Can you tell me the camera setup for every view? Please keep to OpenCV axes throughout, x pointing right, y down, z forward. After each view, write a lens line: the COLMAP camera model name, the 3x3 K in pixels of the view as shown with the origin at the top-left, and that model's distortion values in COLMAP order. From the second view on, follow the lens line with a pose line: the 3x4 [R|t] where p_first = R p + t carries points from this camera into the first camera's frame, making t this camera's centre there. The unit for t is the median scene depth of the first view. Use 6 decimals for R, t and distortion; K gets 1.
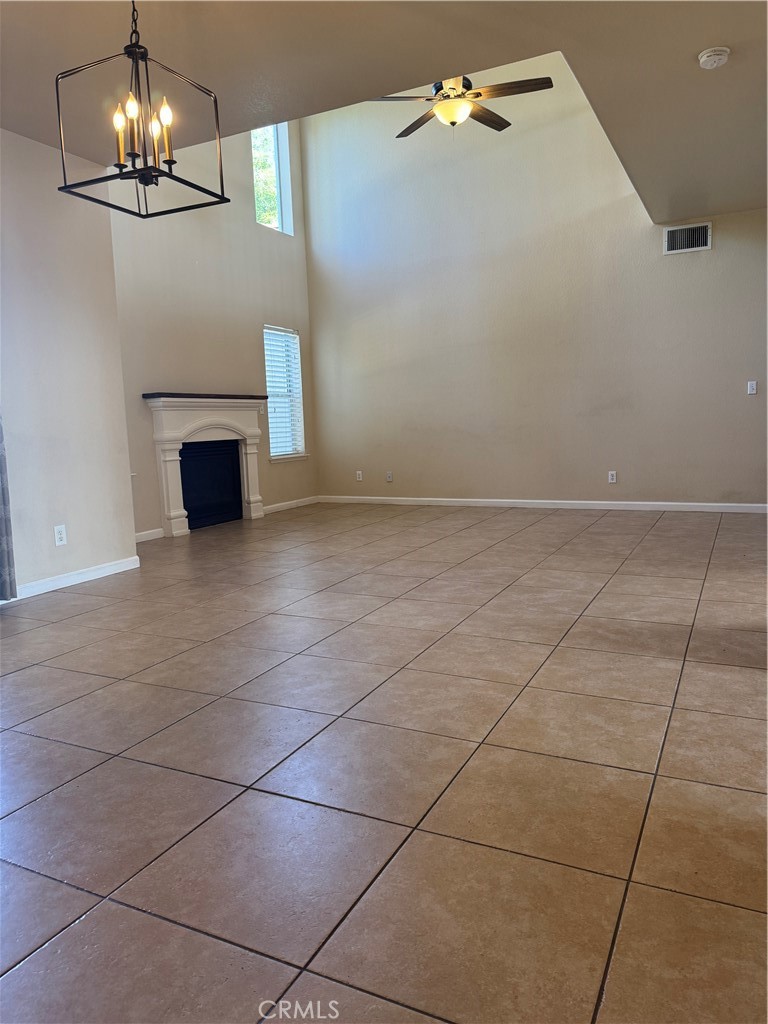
lens RADIAL K [[713.2, 0, 389.6], [0, 713.2, 513.2], [0, 0, 1]] dist [0.072495, -0.002609]
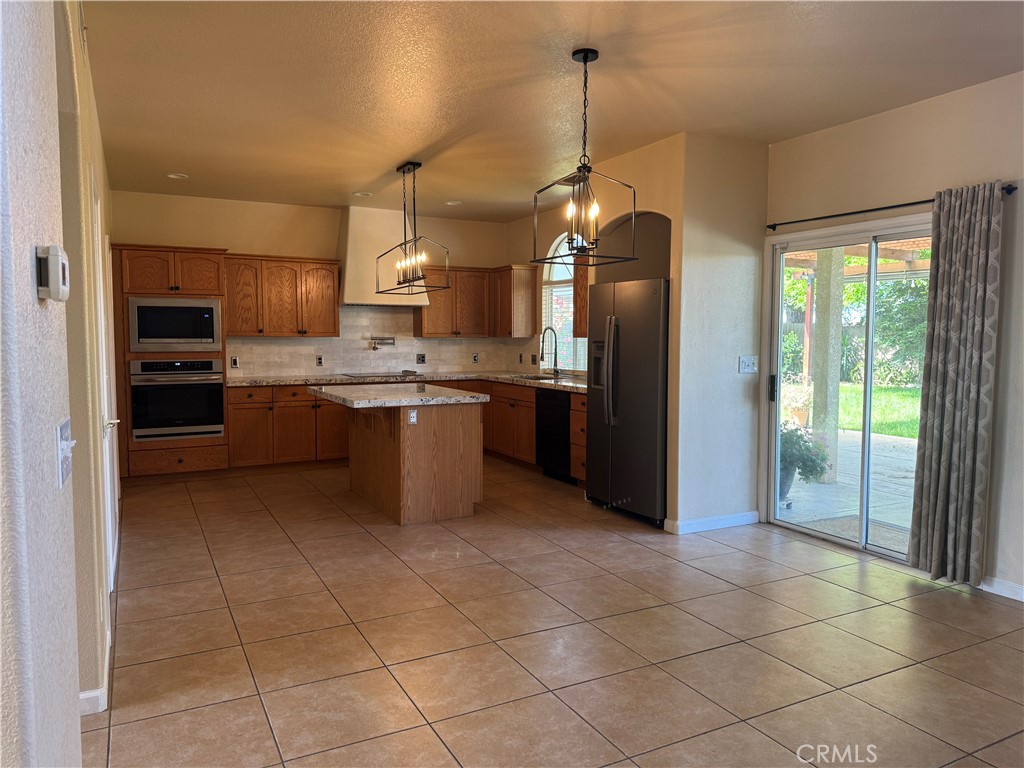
lens RADIAL K [[713.2, 0, 510.3], [0, 713.2, 385.5], [0, 0, 1]] dist [0.072495, -0.002609]
pose [[-0.583280, 0.089465, -0.807329, 0.342131], [-0.096514, 0.979241, 0.178245, -0.151984], [0.806517, 0.181885, -0.562537, 0.609517]]
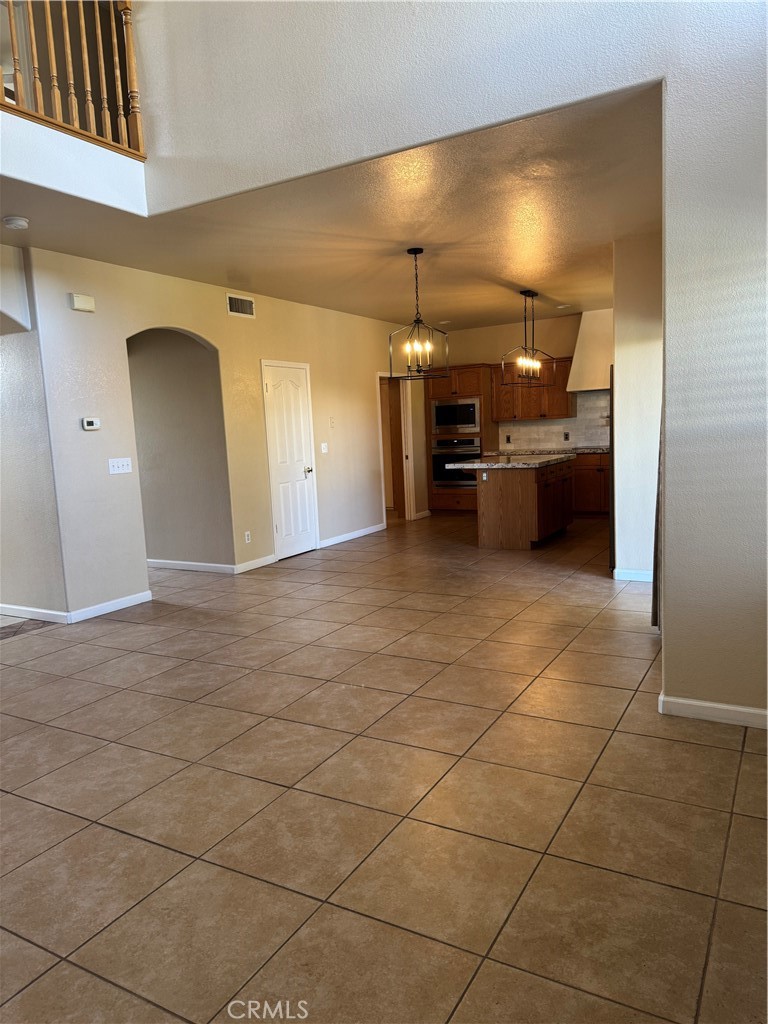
lens RADIAL K [[713.2, 0, 380.6], [0, 713.2, 512.4], [0, 0, 1]] dist [0.072495, -0.002609]
pose [[-0.995381, 0.074468, 0.060588, -0.244402], [0.087698, 0.962081, 0.258282, -0.248255], [-0.039057, 0.262403, -0.964168, 1.400244]]
